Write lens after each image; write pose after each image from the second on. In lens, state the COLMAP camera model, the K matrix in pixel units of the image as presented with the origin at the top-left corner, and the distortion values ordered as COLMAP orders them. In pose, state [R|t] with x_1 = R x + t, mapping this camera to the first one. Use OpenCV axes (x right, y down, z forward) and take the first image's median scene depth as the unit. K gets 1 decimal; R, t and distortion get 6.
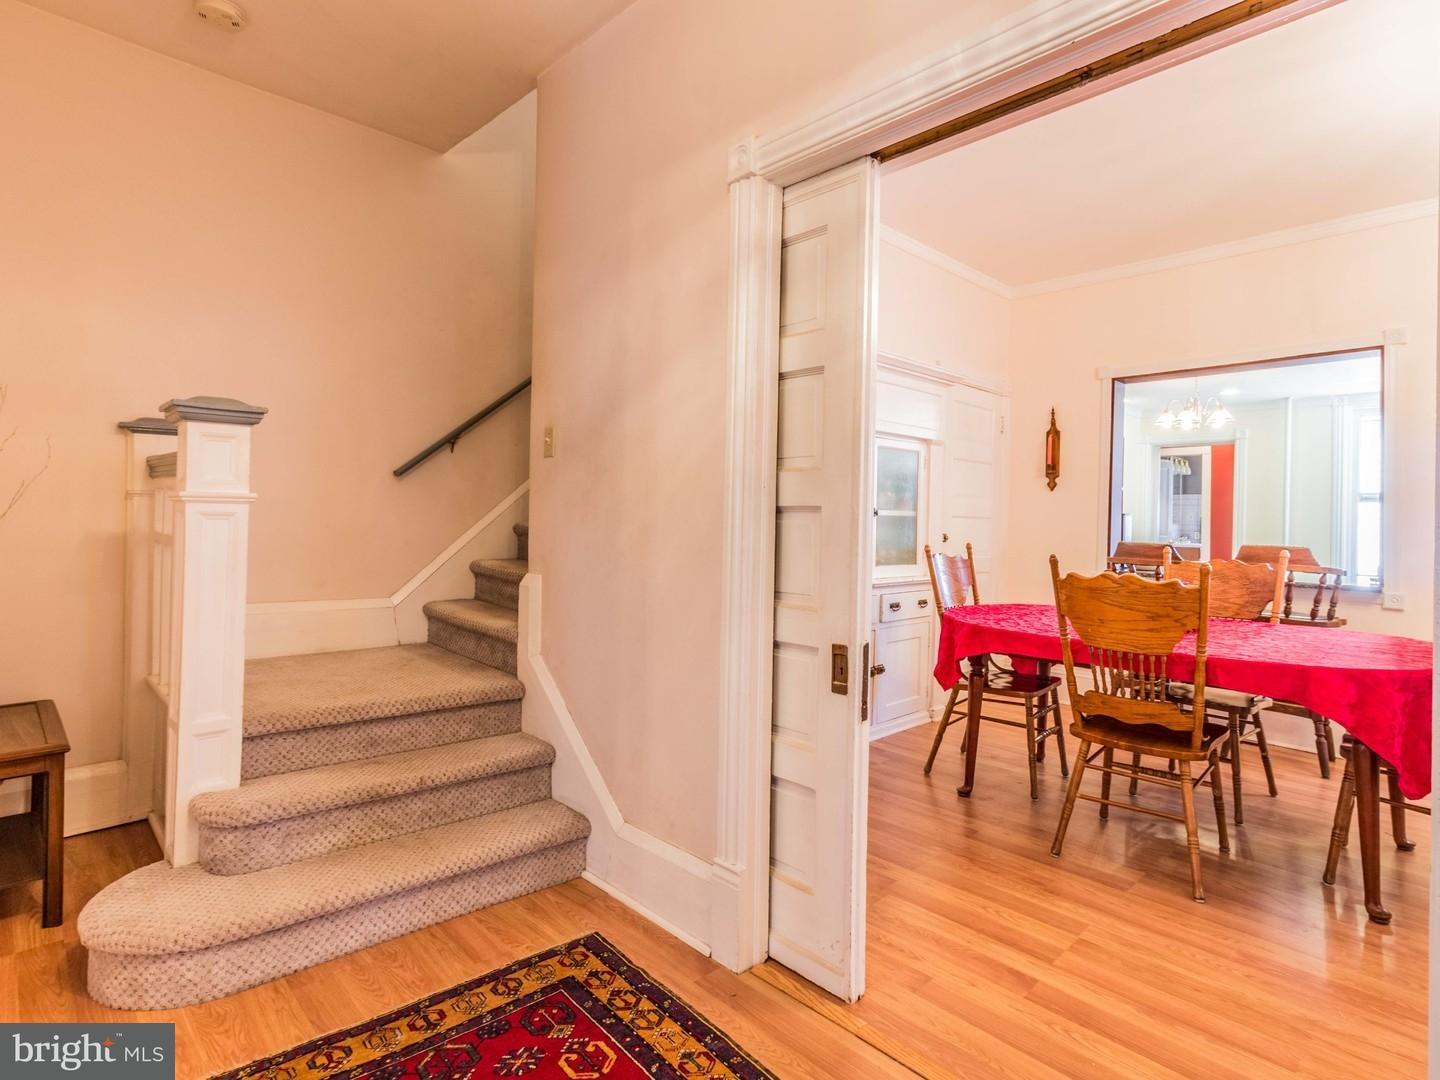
lens RADIAL K [[765.4, 0, 725.1], [0, 765.4, 512.3], [0, 0, 1]] dist [0.003095, -0.026101]
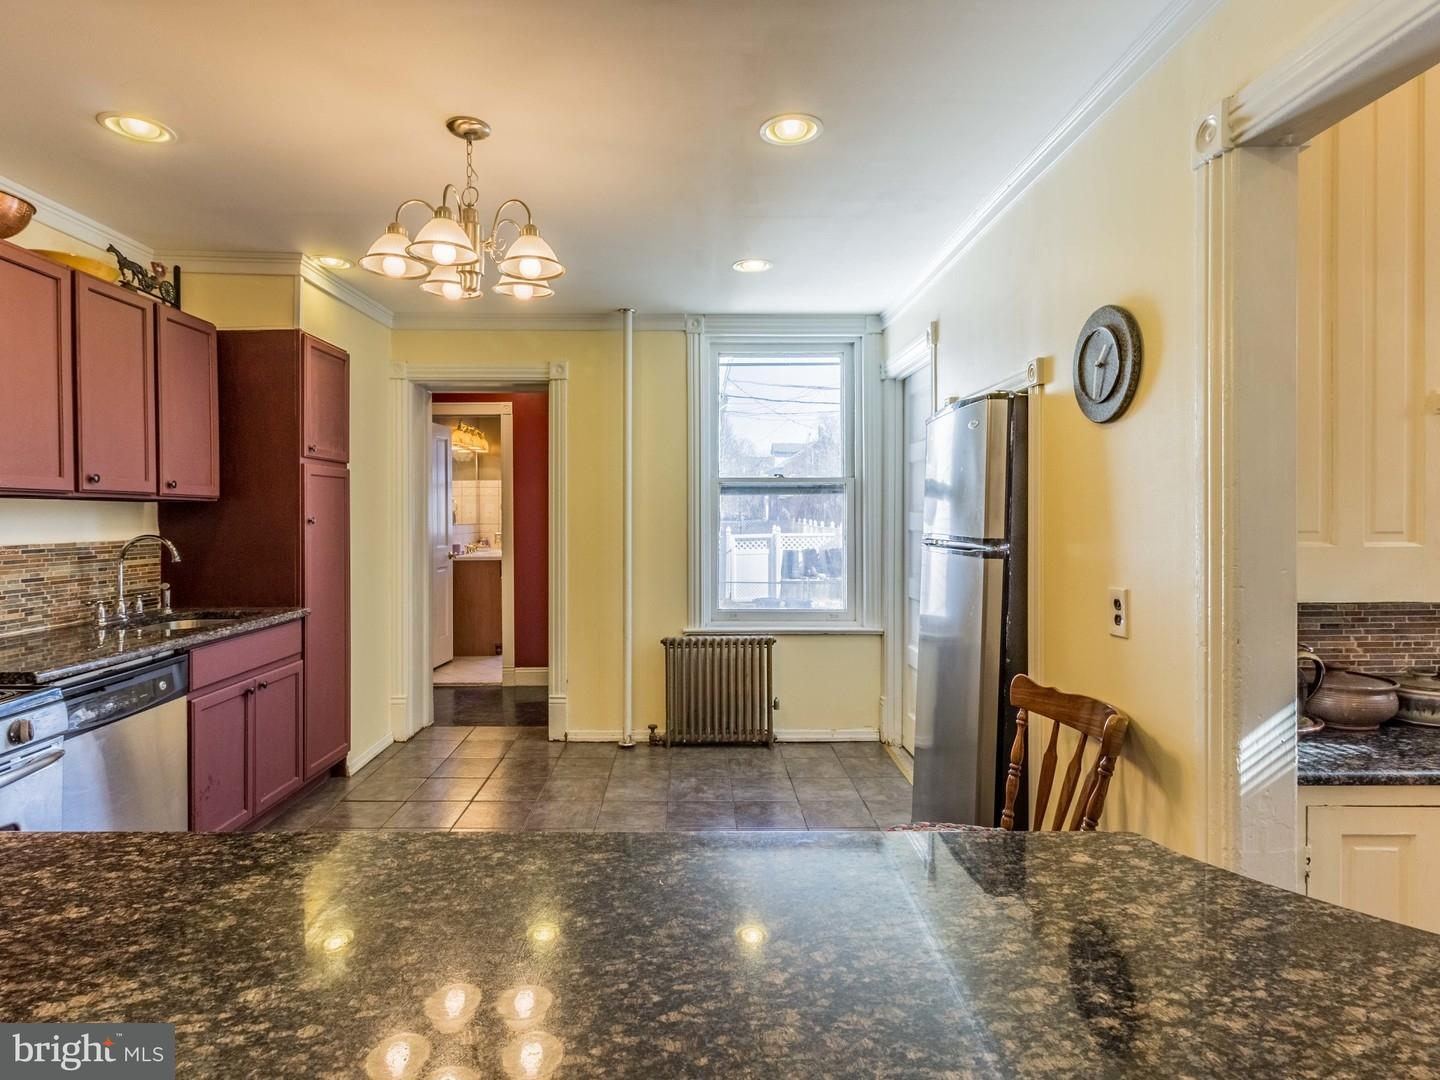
lens RADIAL K [[765.4, 0, 725.1], [0, 765.4, 512.3], [0, 0, 1]] dist [0.003095, -0.026101]
pose [[0.672908, -0.032044, 0.739031, 0.435626], [0.023537, 0.999483, 0.021906, -0.005949], [-0.739351, 0.002654, 0.673315, 0.681275]]
